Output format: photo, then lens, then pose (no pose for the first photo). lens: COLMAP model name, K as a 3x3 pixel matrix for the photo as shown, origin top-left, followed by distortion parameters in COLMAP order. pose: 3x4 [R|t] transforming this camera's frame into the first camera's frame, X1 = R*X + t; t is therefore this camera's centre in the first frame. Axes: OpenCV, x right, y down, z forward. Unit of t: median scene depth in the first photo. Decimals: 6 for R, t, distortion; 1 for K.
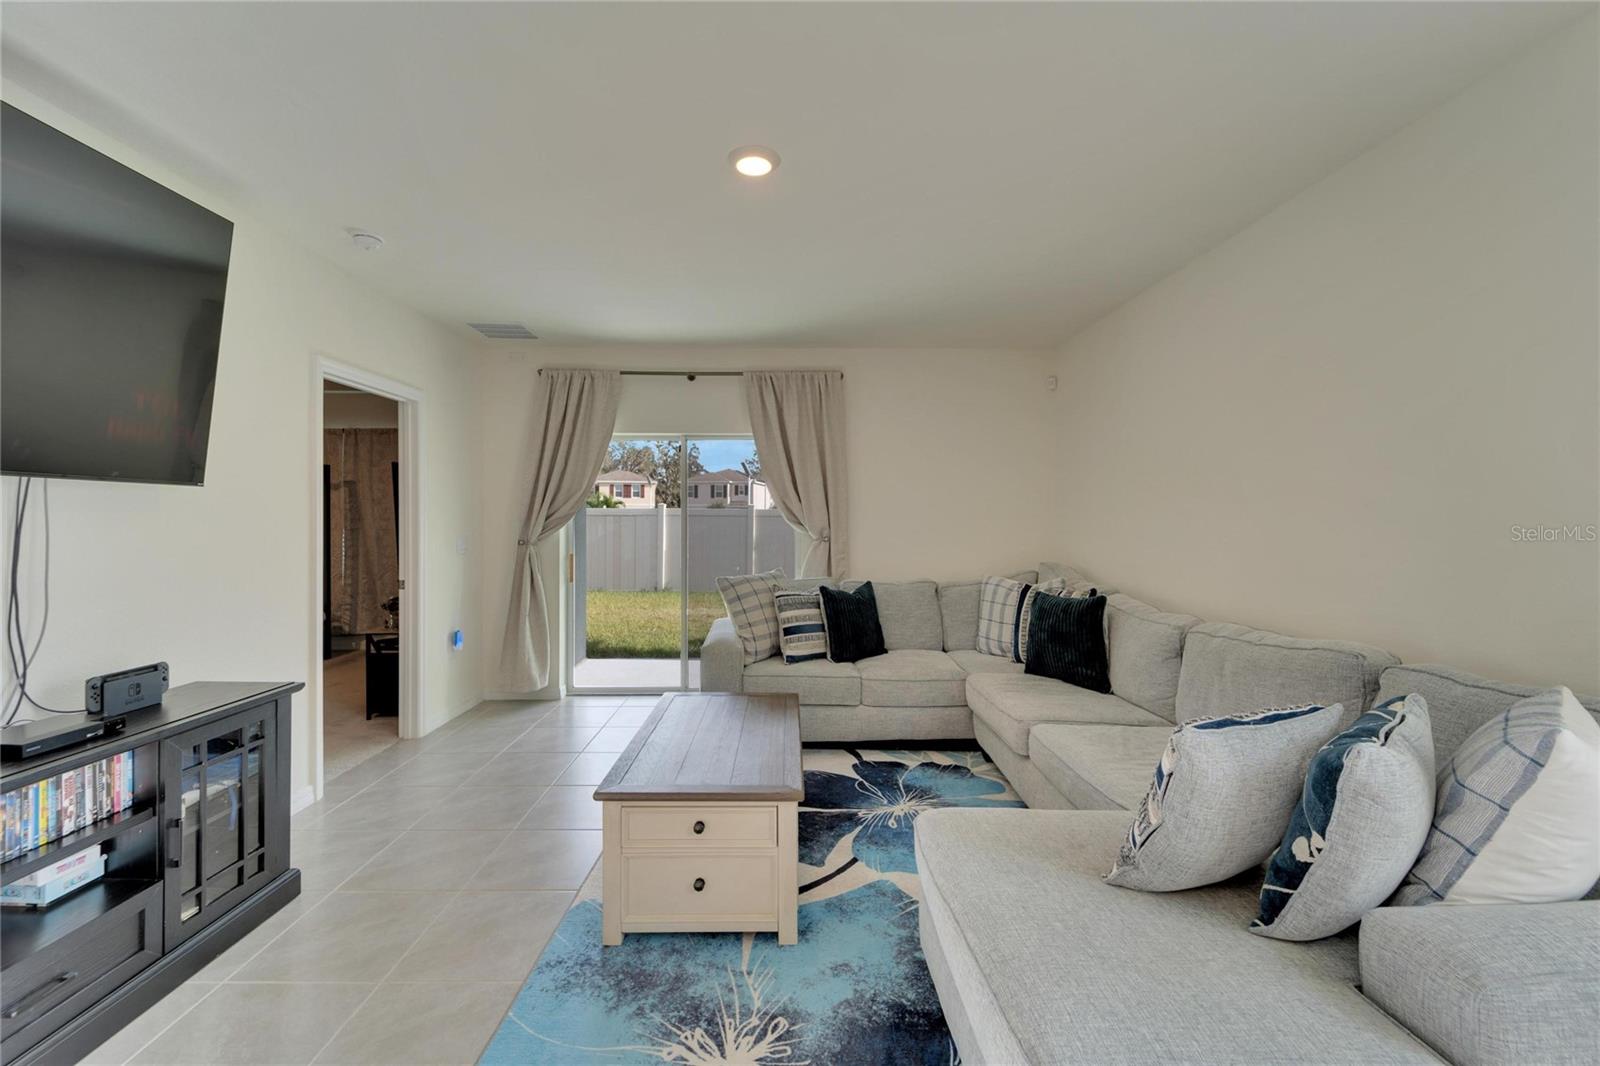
lens RADIAL K [[638.9, 0, 795.2], [0, 638.9, 535.0], [0, 0, 1]] dist [0.000933, -0.000210]
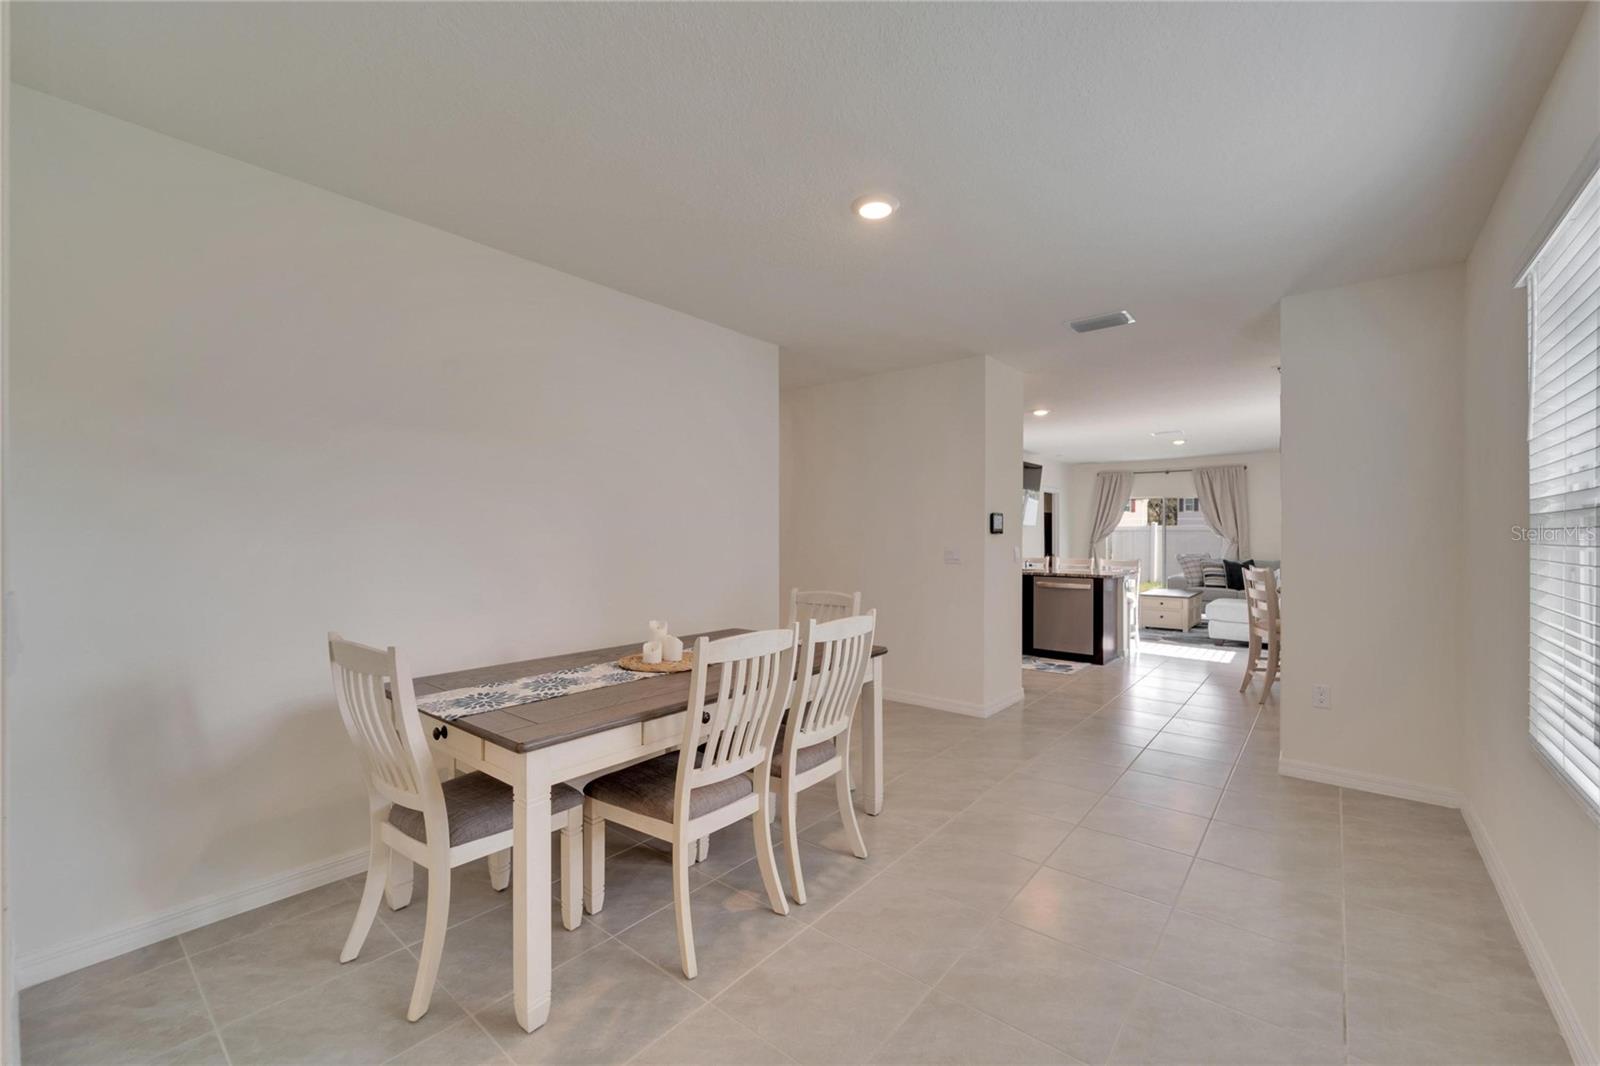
lens RADIAL K [[638.9, 0, 795.2], [0, 638.9, 535.0], [0, 0, 1]] dist [0.000933, -0.000210]
pose [[0.752440, -0.002362, -0.658657, 0.360324], [-0.013127, 0.999741, -0.018582, 0.044564], [0.658530, 0.022628, 0.752214, -1.684175]]
